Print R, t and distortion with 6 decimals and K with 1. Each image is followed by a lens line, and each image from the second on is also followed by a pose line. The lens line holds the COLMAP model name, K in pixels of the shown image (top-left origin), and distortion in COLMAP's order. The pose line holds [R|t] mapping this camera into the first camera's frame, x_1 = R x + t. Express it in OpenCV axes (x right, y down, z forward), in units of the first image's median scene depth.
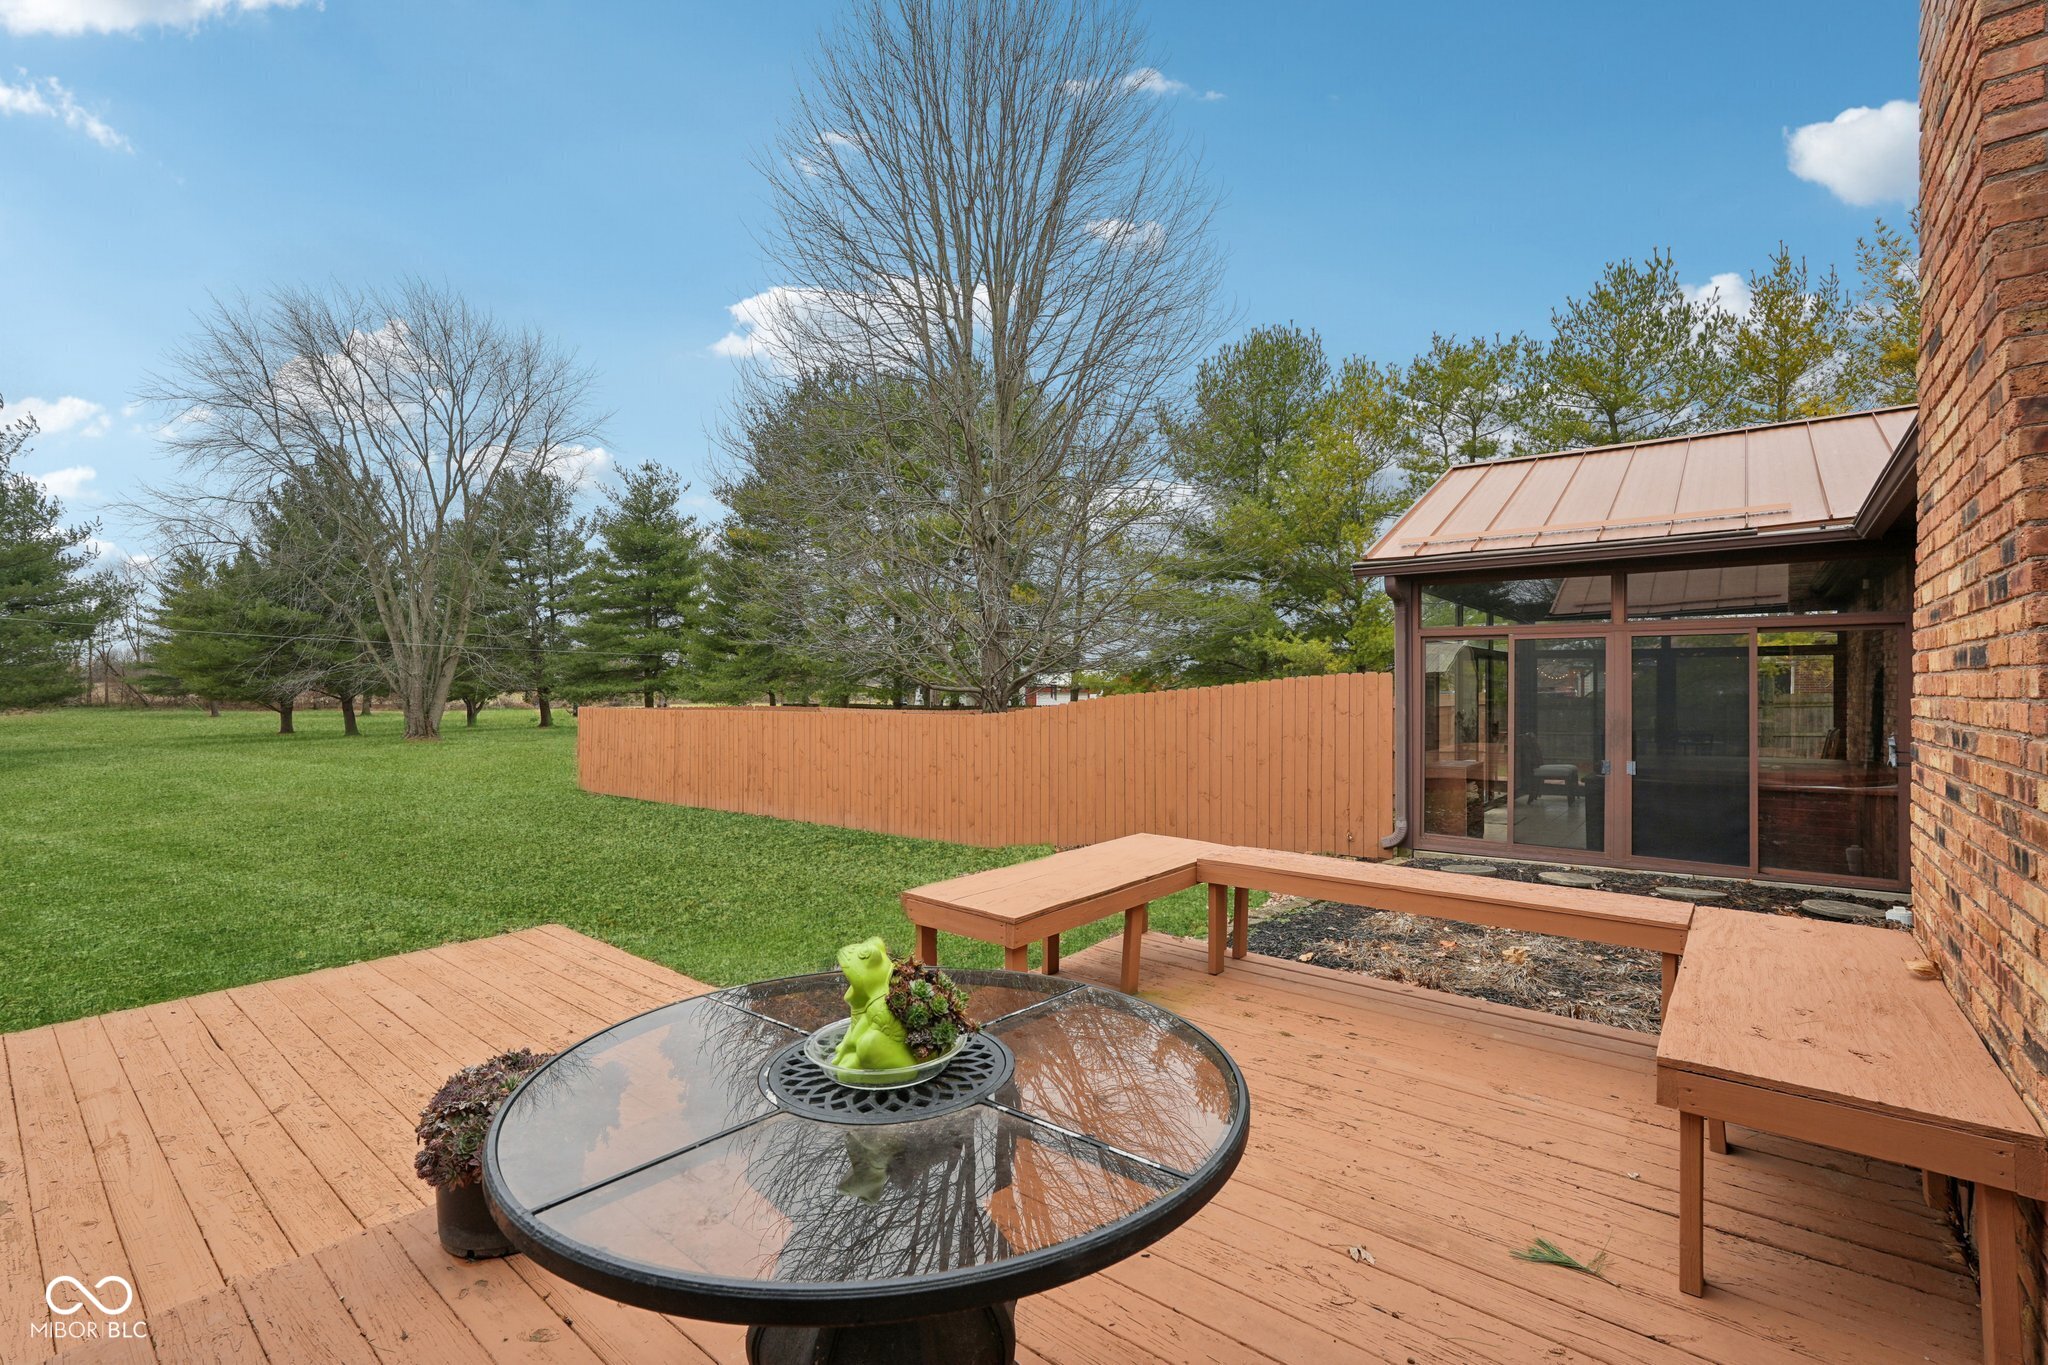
lens RADIAL K [[881.0, 0, 1024.0], [0, 881.0, 682.5], [0, 0, 1]] dist [-0.001036, 0.000063]
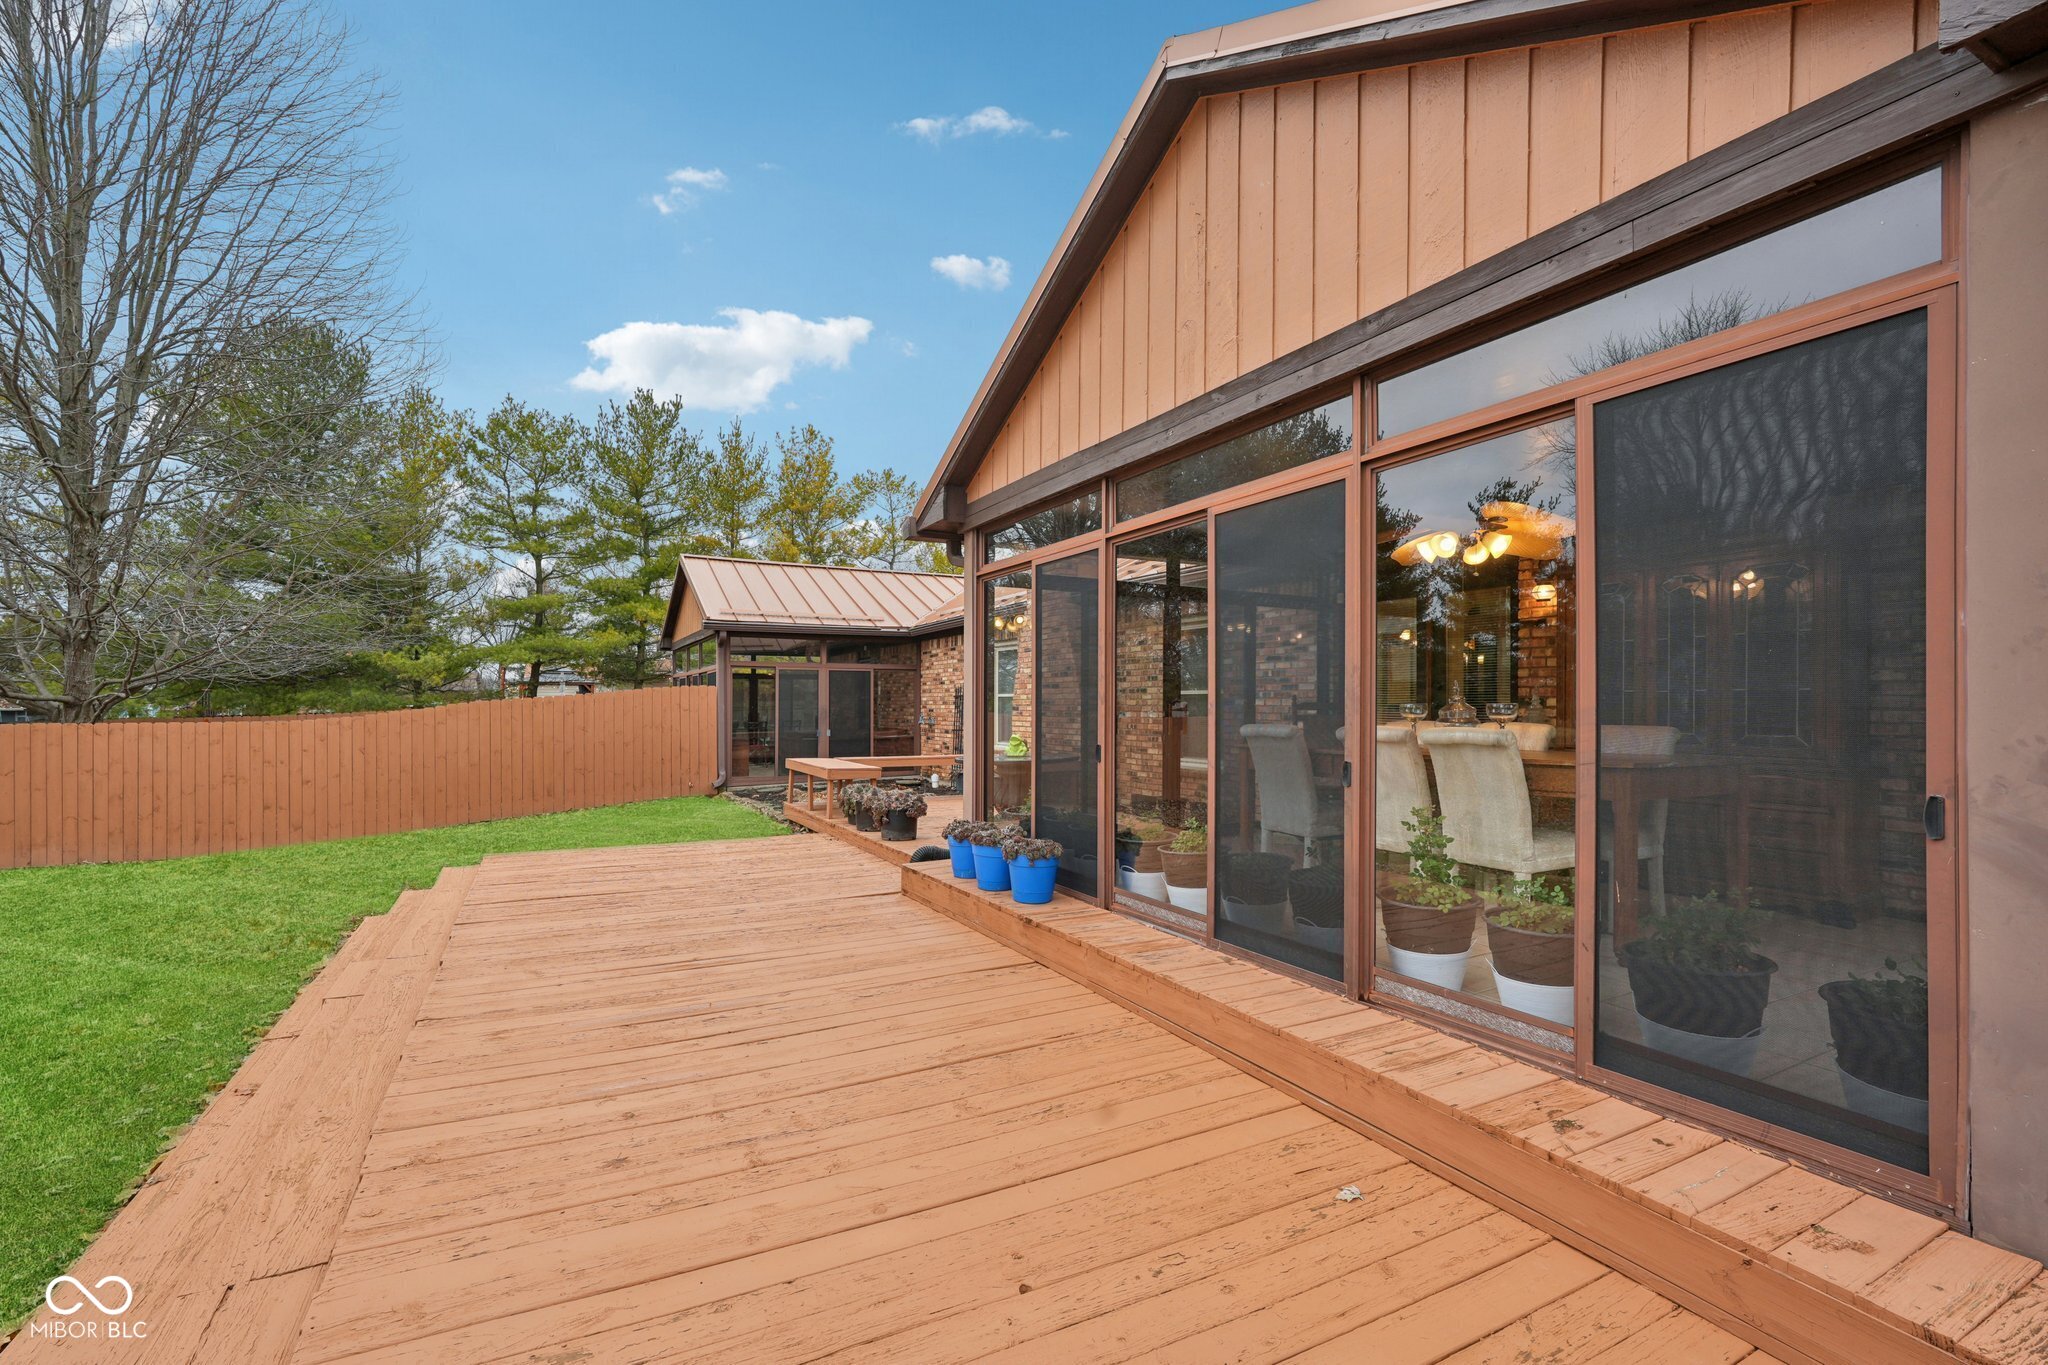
lens RADIAL K [[895.5, 0, 1020.1], [0, 895.5, 691.8], [0, 0, 1]] dist [-0.002083, 0.000448]
pose [[0.396237, 0.012681, 0.918061, -0.196978], [-0.003825, 0.999919, -0.012160, 0.004040], [-0.918140, 0.001307, 0.396253, -0.048553]]
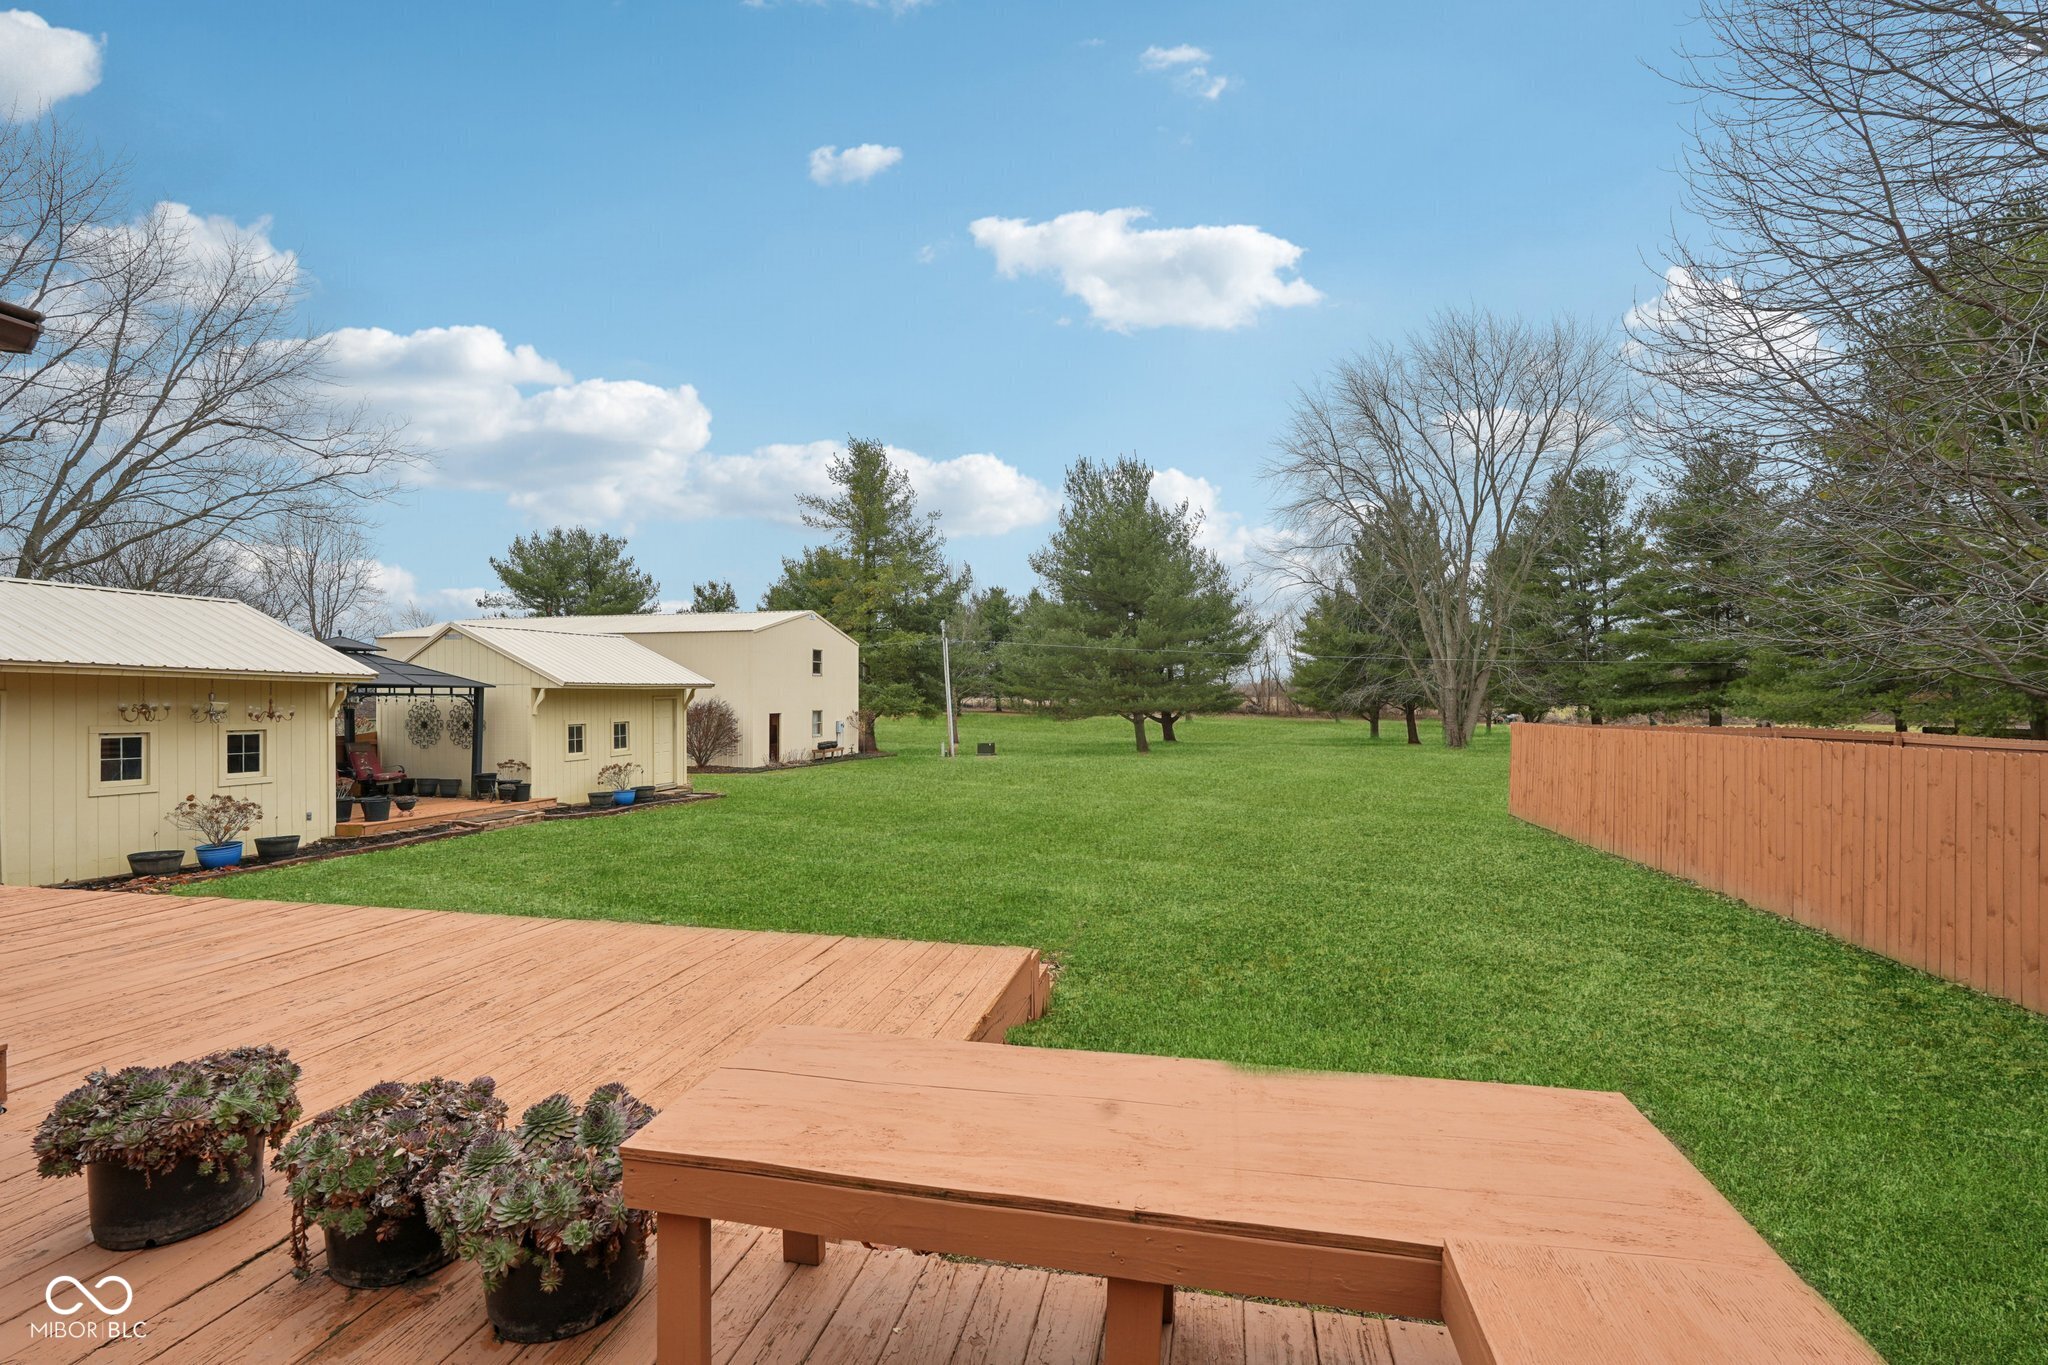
lens RADIAL K [[903.4, 0, 1031.1], [0, 903.4, 703.6], [0, 0, 1]] dist [-0.003333, -0.000250]
pose [[0.465966, 0.007903, -0.884767, 0.035187], [-0.001090, 0.999964, 0.008358, 0.000977], [0.884802, -0.002930, 0.465958, 0.062939]]
